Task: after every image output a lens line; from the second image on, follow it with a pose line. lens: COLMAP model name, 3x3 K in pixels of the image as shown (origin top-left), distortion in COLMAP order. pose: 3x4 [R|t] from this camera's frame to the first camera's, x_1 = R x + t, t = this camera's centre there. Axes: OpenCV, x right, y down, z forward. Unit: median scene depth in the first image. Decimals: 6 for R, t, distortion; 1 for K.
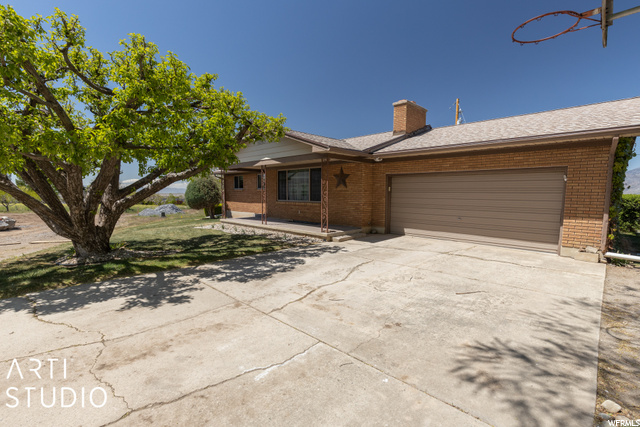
lens RADIAL K [[293.3, 0, 320.0], [0, 293.3, 213.5], [0, 0, 1]] dist [0.015437, -0.000422]
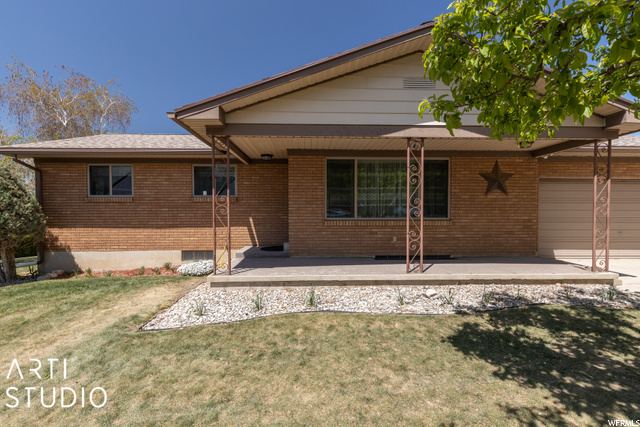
lens RADIAL K [[293.3, 0, 320.0], [0, 293.3, 213.5], [0, 0, 1]] dist [0.015437, -0.000422]
pose [[0.679614, -0.006097, 0.733545, -0.654042], [0.056778, 0.997403, -0.044314, -0.041765], [-0.731369, 0.071766, 0.678195, 0.861981]]
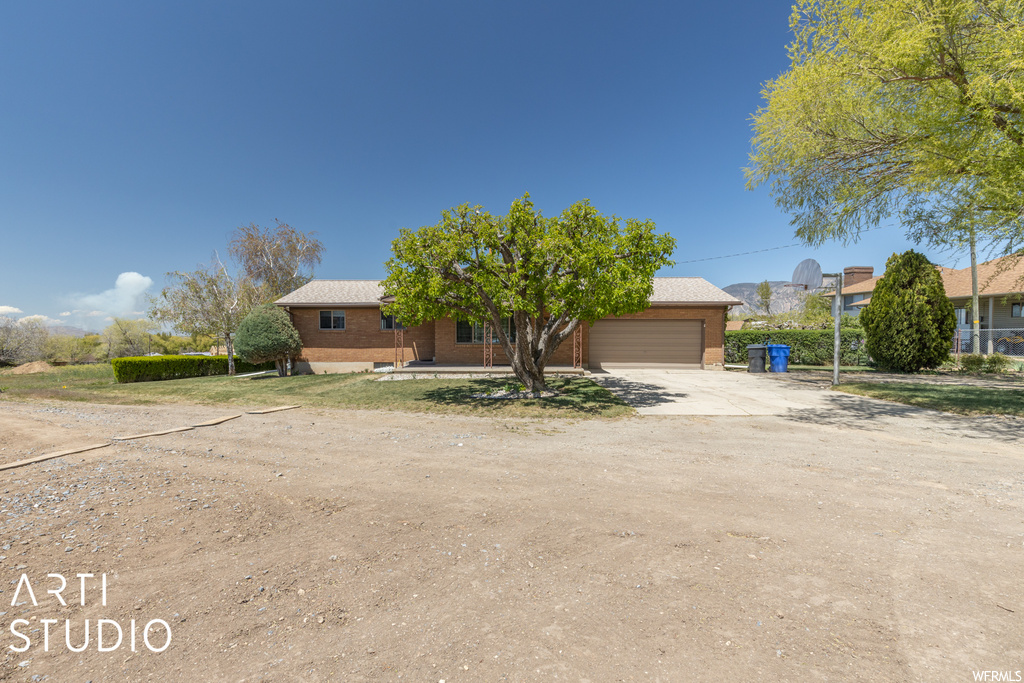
lens RADIAL K [[469.2, 0, 512.0], [0, 469.2, 341.5], [0, 0, 1]] dist [0.015437, -0.000422]
pose [[0.722861, -0.015629, 0.690817, -1.256829], [0.051957, 0.998143, -0.031785, 0.003705], [-0.689037, 0.058869, 0.722331, -0.149885]]
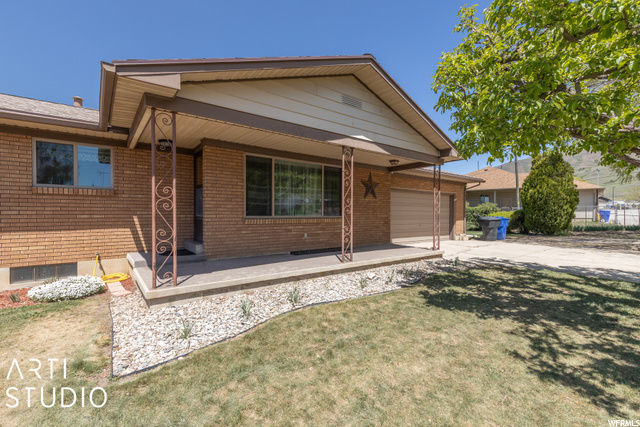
lens RADIAL K [[283.6, 0, 320.0], [0, 283.6, 213.5], [0, 0, 1]] dist [0.014074, -0.000298]
pose [[0.139184, 0.000211, 0.990267, -0.739456], [0.071613, 0.997380, -0.010278, -0.047894], [-0.987674, 0.072347, 0.138804, 1.045406]]
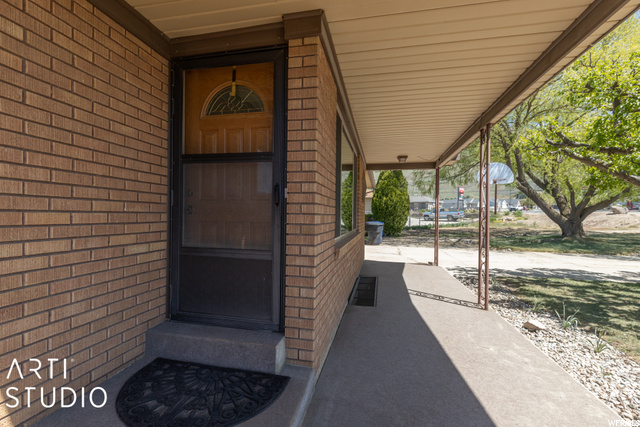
lens RADIAL K [[293.3, 0, 320.0], [0, 293.3, 213.5], [0, 0, 1]] dist [0.015437, -0.000422]
pose [[-0.538520, -0.000287, 0.842613, -0.394784], [0.053092, 0.998001, 0.034271, -0.092167], [-0.840938, 0.063192, -0.537428, 1.419674]]
